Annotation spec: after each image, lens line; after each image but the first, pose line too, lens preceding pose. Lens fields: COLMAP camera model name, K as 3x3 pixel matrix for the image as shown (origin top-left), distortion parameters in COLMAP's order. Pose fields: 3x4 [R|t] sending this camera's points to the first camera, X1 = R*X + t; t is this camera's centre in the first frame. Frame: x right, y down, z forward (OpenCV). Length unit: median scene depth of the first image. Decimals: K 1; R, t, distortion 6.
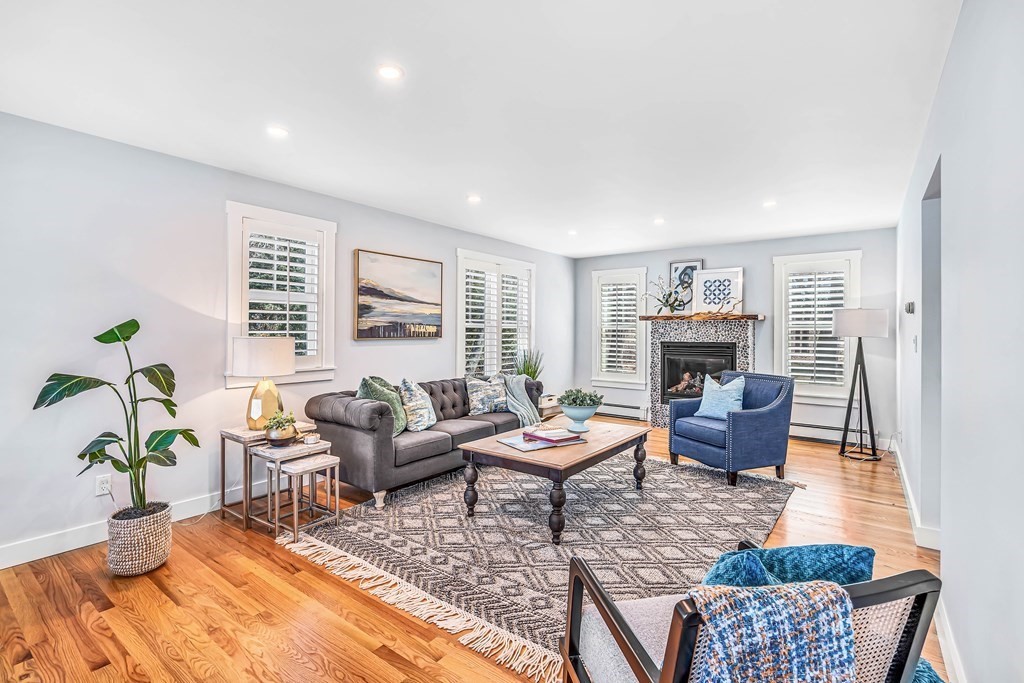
lens RADIAL K [[467.5, 0, 507.4], [0, 467.5, 341.4], [0, 0, 1]] dist [-0.004936, -0.000254]
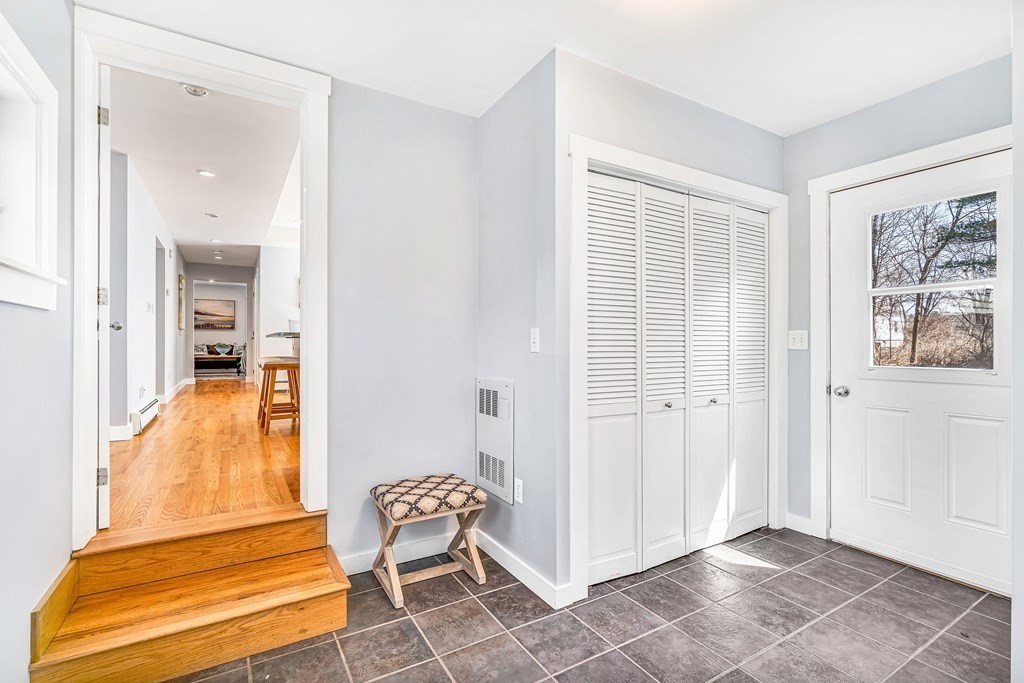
lens RADIAL K [[467.5, 0, 507.4], [0, 467.5, 341.4], [0, 0, 1]] dist [-0.004936, -0.000254]
pose [[0.927364, -0.002042, -0.374155, 2.488336], [-0.004739, 0.999841, -0.017202, 0.108172], [0.374131, 0.017725, 0.927207, -0.938216]]
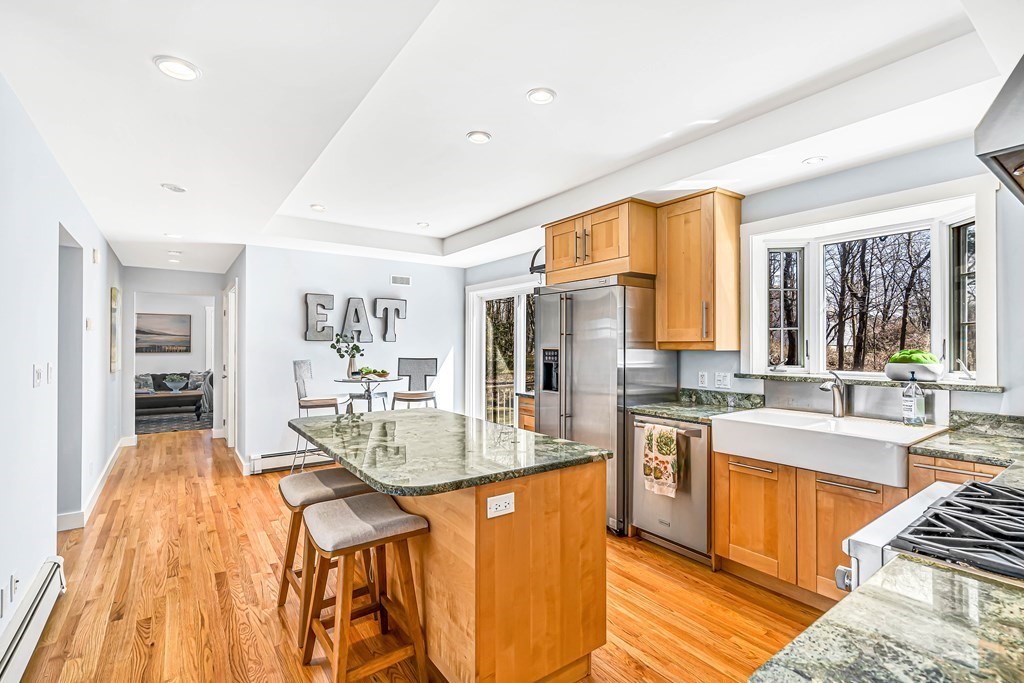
lens RADIAL K [[467.5, 0, 507.4], [0, 467.5, 341.4], [0, 0, 1]] dist [-0.004936, -0.000254]
pose [[0.955746, -0.001082, -0.294191, 1.941888], [-0.007299, 0.999598, -0.027387, -0.010292], [0.294103, 0.028323, 0.955354, -0.575596]]
